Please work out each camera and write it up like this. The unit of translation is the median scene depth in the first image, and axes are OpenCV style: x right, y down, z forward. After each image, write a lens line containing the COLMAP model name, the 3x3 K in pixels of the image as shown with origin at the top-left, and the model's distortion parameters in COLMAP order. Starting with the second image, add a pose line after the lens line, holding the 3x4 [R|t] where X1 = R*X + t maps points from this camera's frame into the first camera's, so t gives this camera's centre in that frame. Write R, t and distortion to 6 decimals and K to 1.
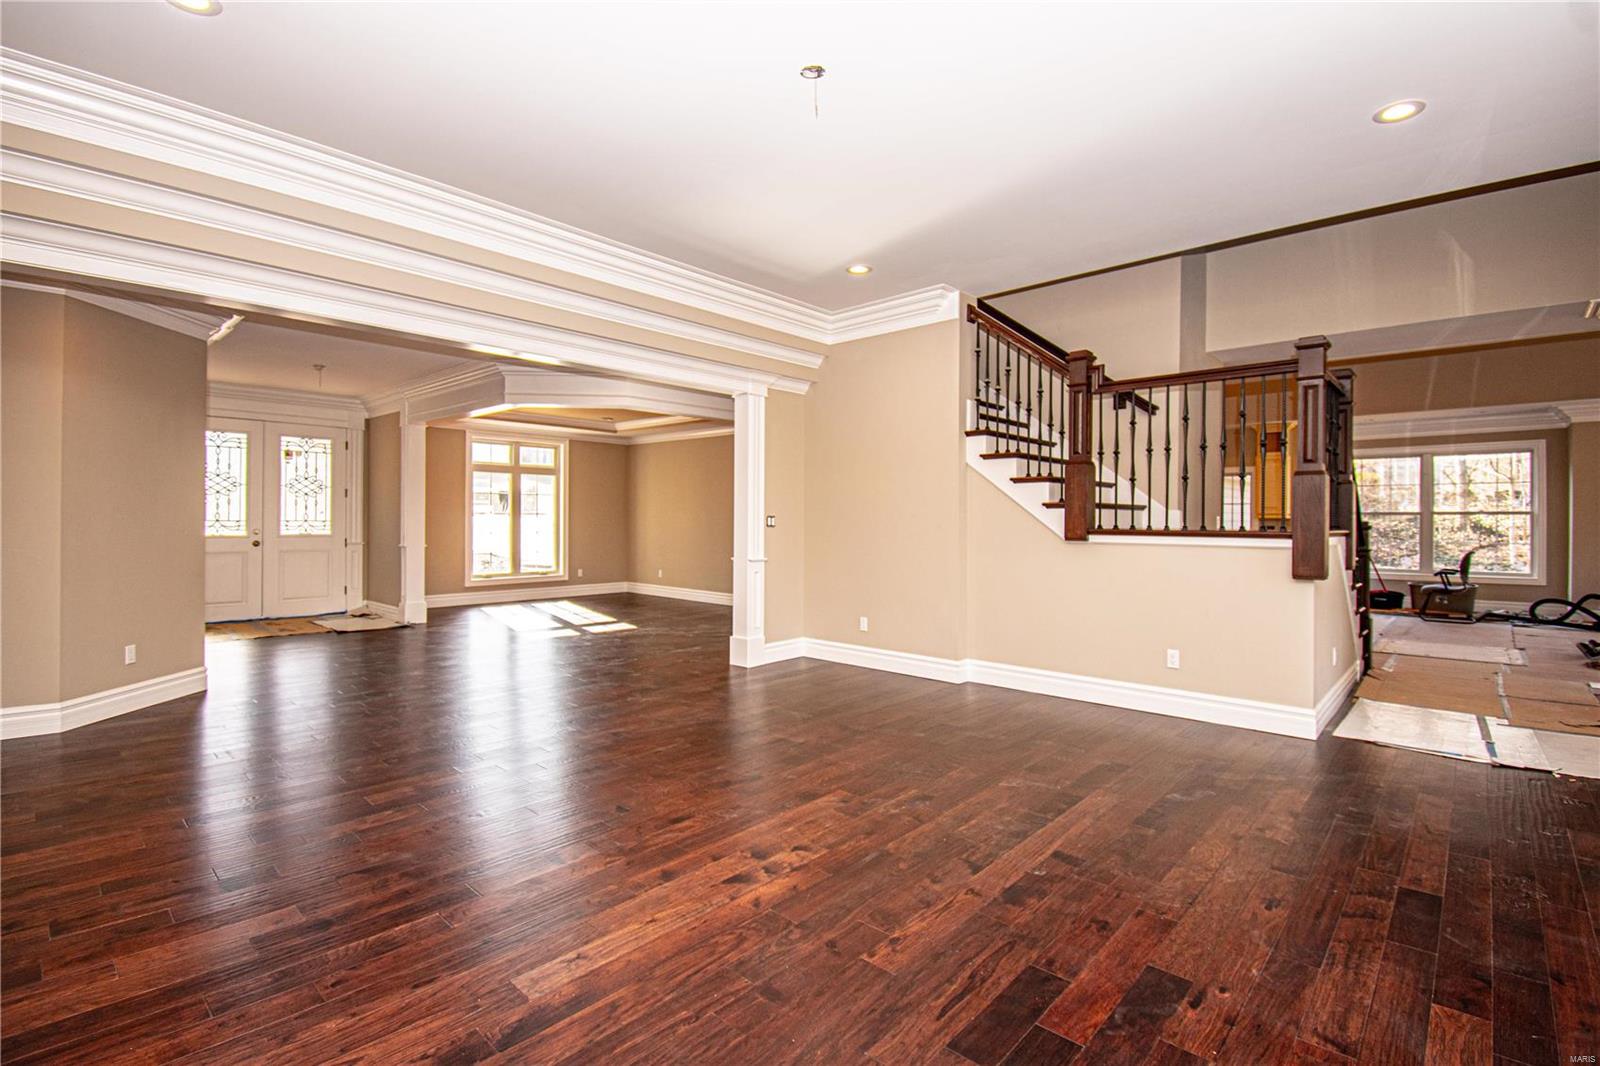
lens RADIAL K [[708.7, 0, 806.4], [0, 708.7, 526.9], [0, 0, 1]] dist [0.010190, -0.013863]
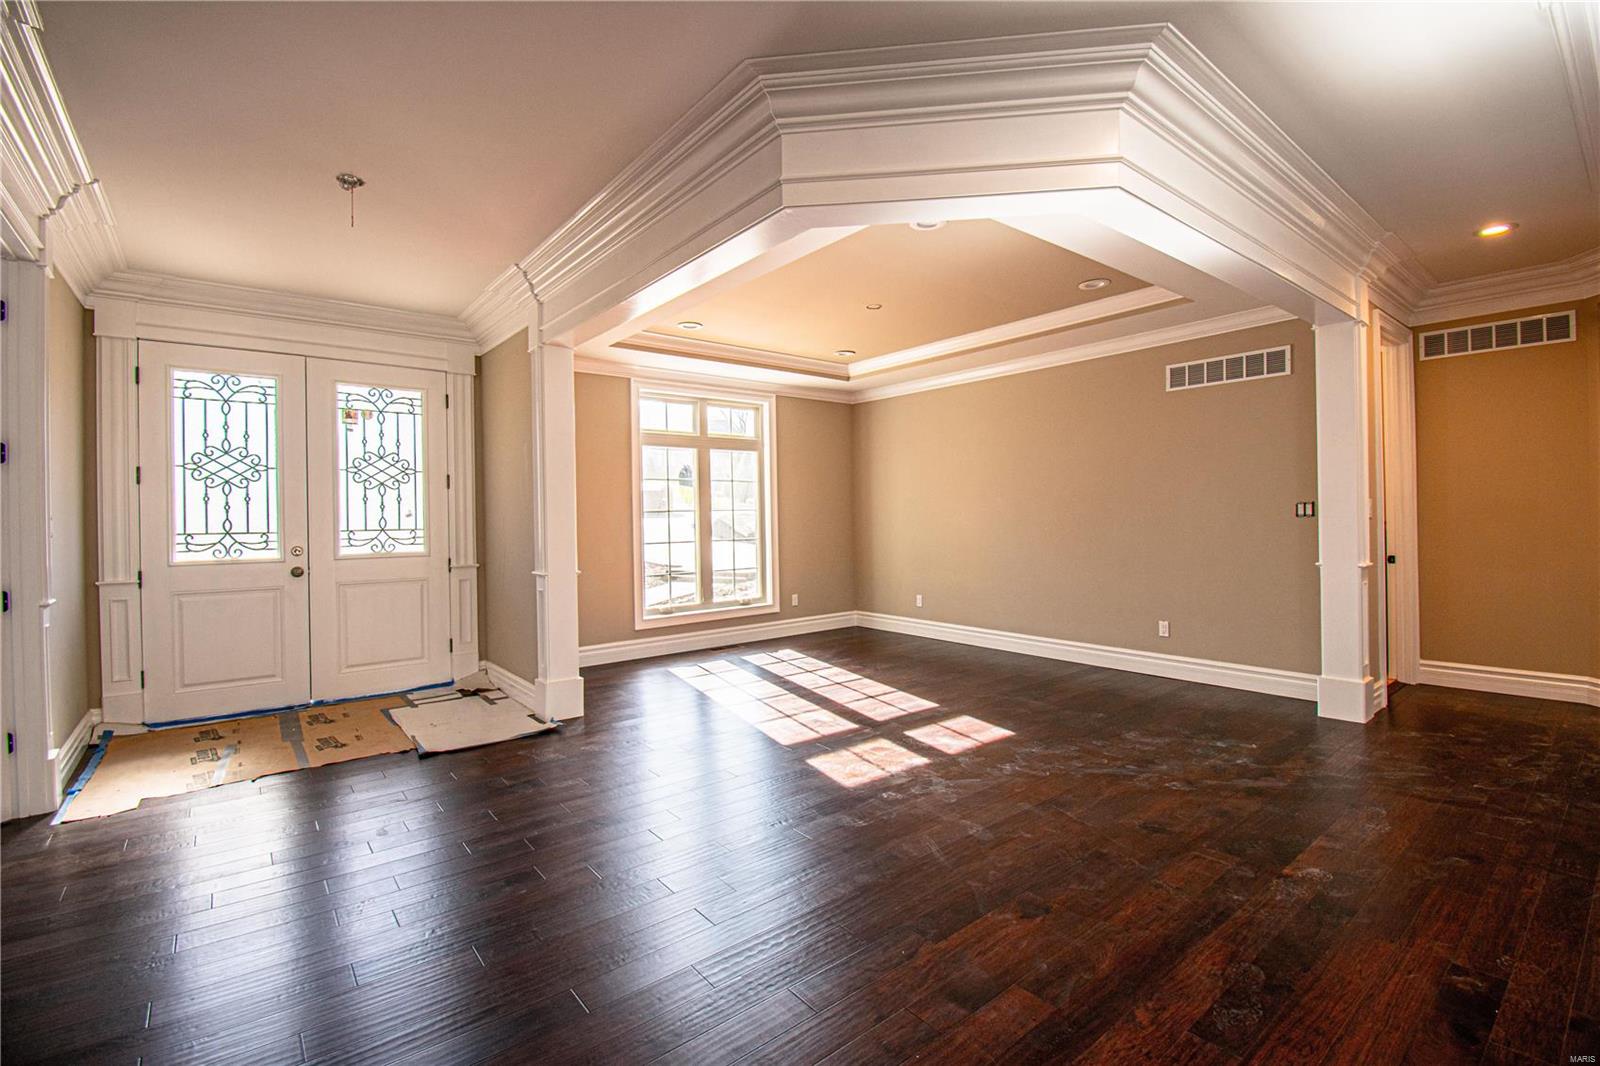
lens RADIAL K [[708.7, 0, 812.4], [0, 708.7, 522.8], [0, 0, 1]] dist [0.010190, -0.013863]
pose [[0.988356, -0.020563, -0.150765, -0.268957], [0.020721, 0.999785, -0.000525, -0.007009], [0.150743, -0.002605, 0.988569, 0.476402]]
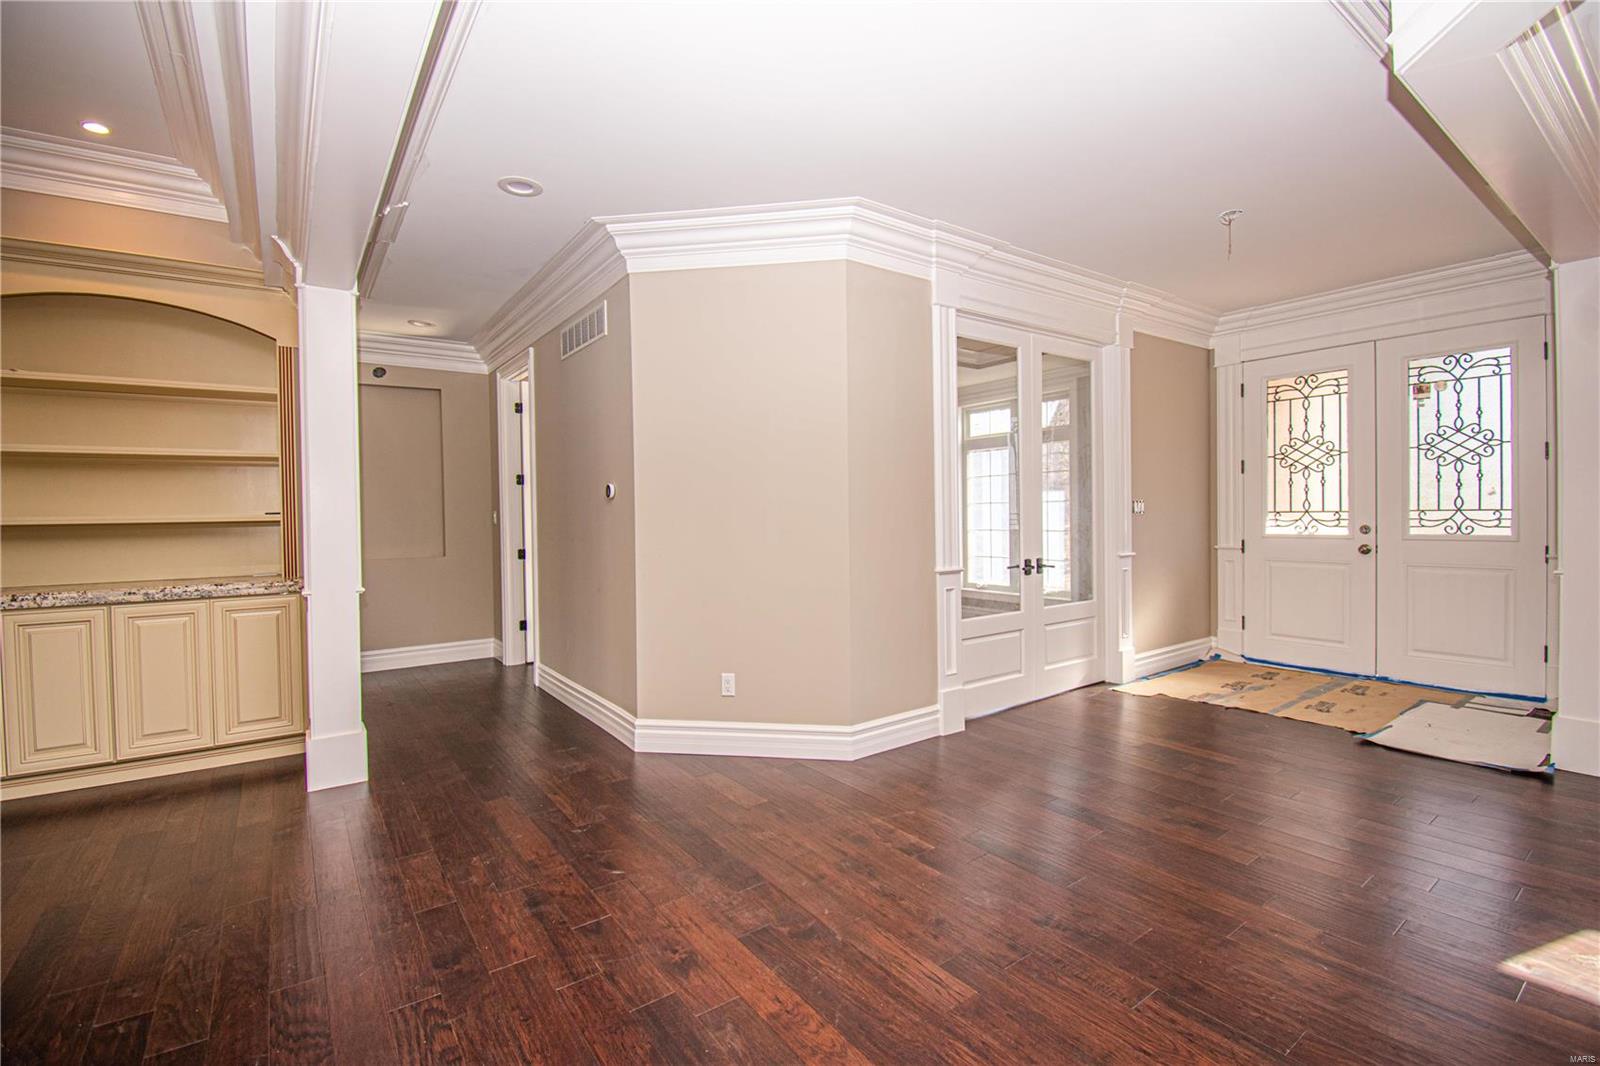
lens RADIAL K [[708.7, 0, 787.9], [0, 708.7, 523.1], [0, 0, 1]] dist [0.010190, -0.013863]
pose [[-0.214267, 0.010346, -0.976720, -0.087559], [0.008191, 0.999928, 0.008795, -0.007719], [0.976741, -0.006116, -0.214336, 0.621117]]
